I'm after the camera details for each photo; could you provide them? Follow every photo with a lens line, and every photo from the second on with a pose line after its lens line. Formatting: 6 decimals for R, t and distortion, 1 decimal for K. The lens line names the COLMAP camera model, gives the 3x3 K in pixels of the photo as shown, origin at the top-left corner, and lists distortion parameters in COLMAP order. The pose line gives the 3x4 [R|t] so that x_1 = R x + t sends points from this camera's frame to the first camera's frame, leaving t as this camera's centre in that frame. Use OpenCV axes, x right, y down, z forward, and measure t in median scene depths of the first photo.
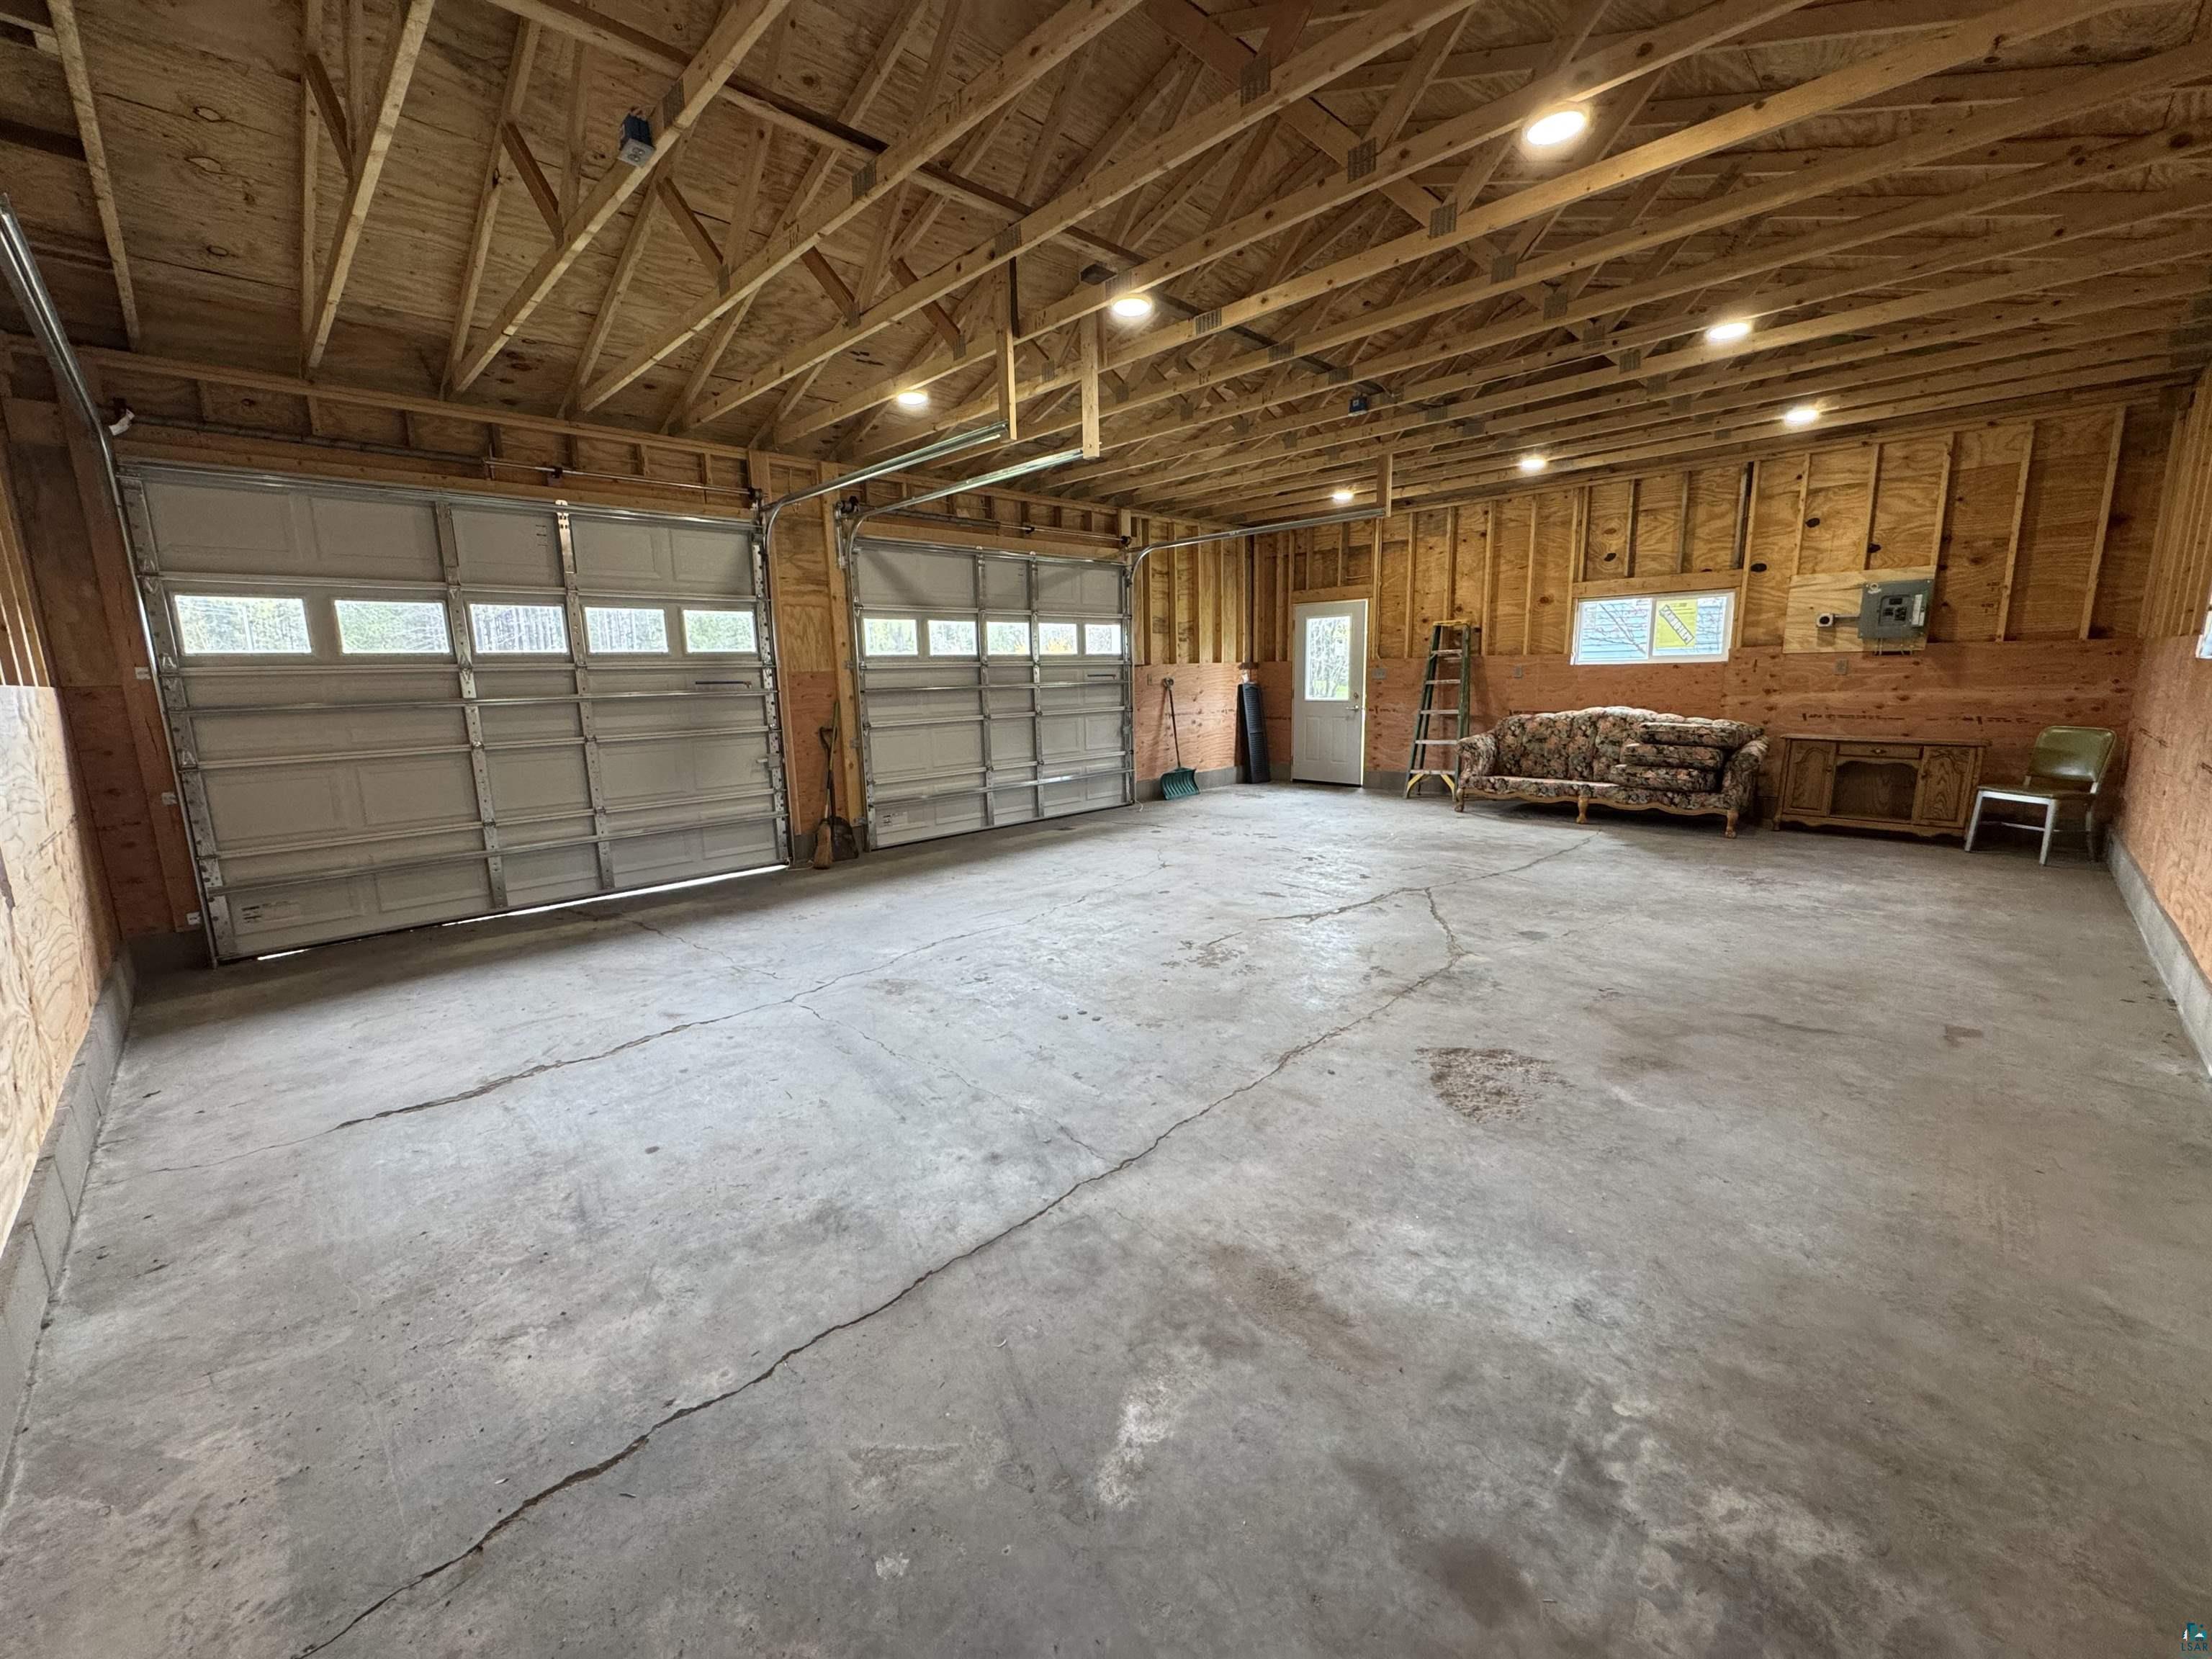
lens RADIAL K [[892.9, 0, 1111.3], [0, 892.9, 836.8], [0, 0, 1]] dist [-0.011691, 0.001256]
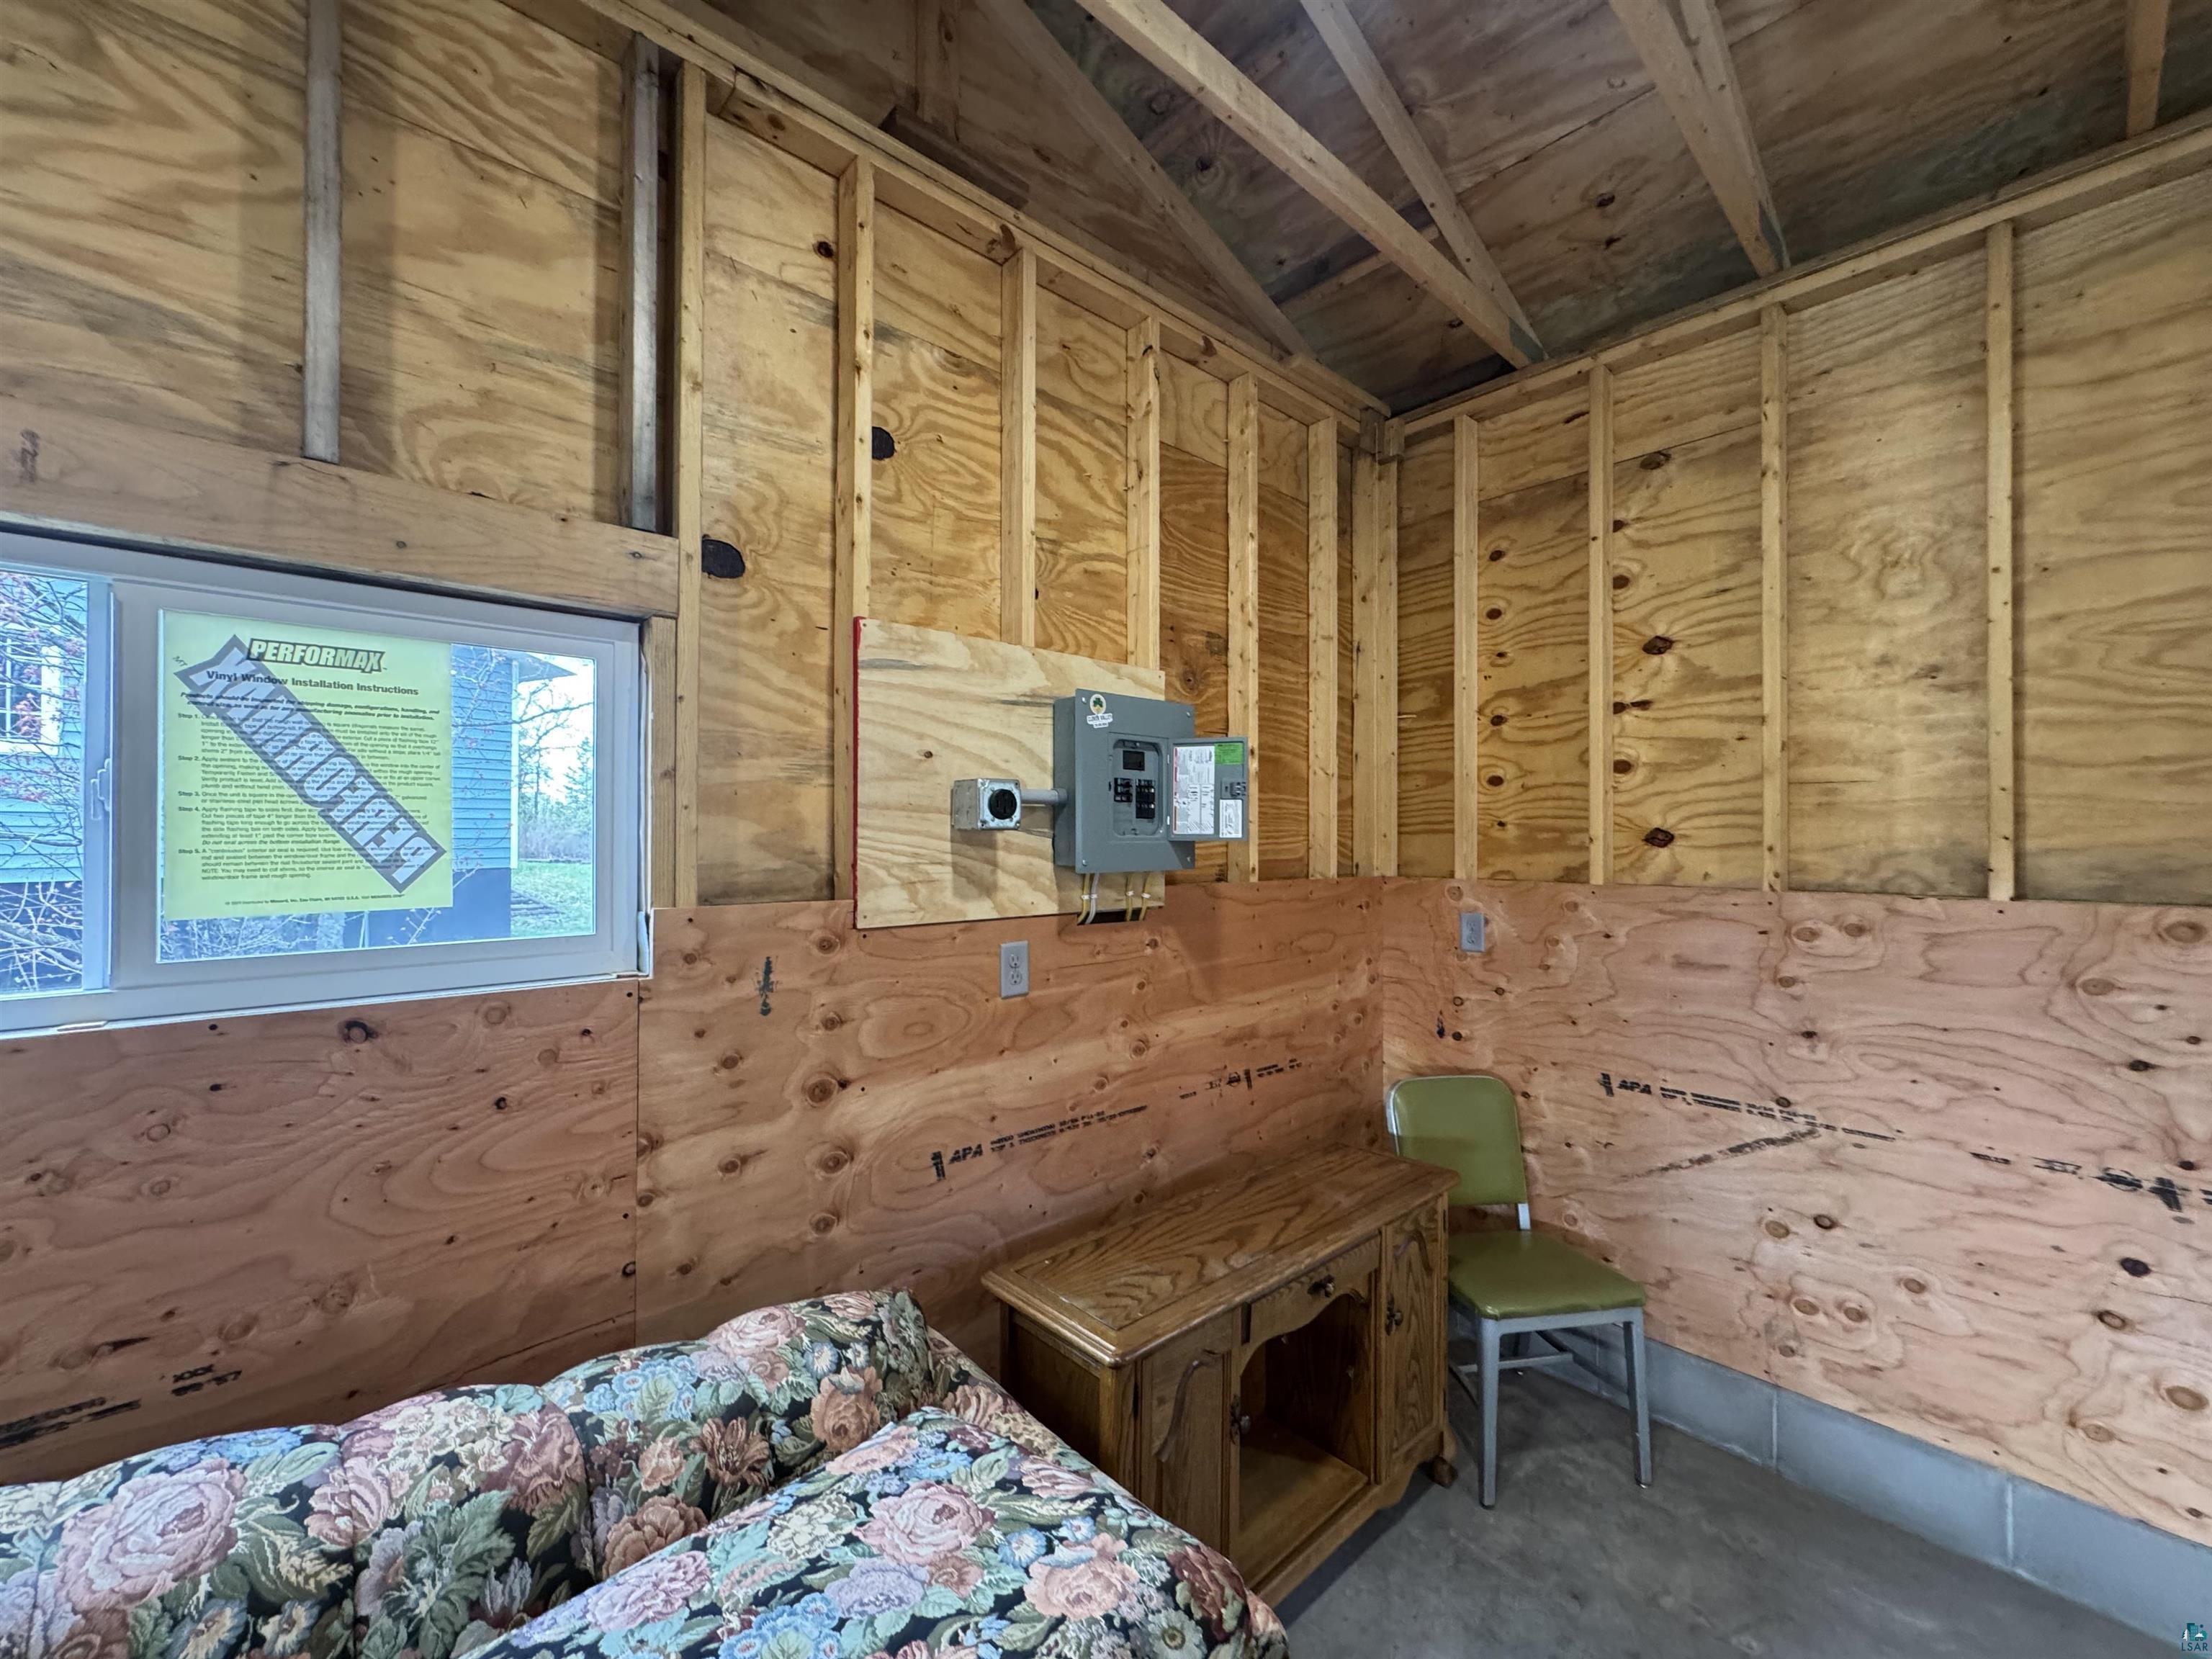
lens RADIAL K [[892.9, 0, 1109.4], [0, 892.9, 835.1], [0, 0, 1]] dist [-0.011691, 0.001256]
pose [[0.050978, 0.030570, 0.998232, 0.534715], [0.179365, 0.982999, -0.039263, -0.216306], [-0.982461, 0.181050, 0.044628, 0.946095]]
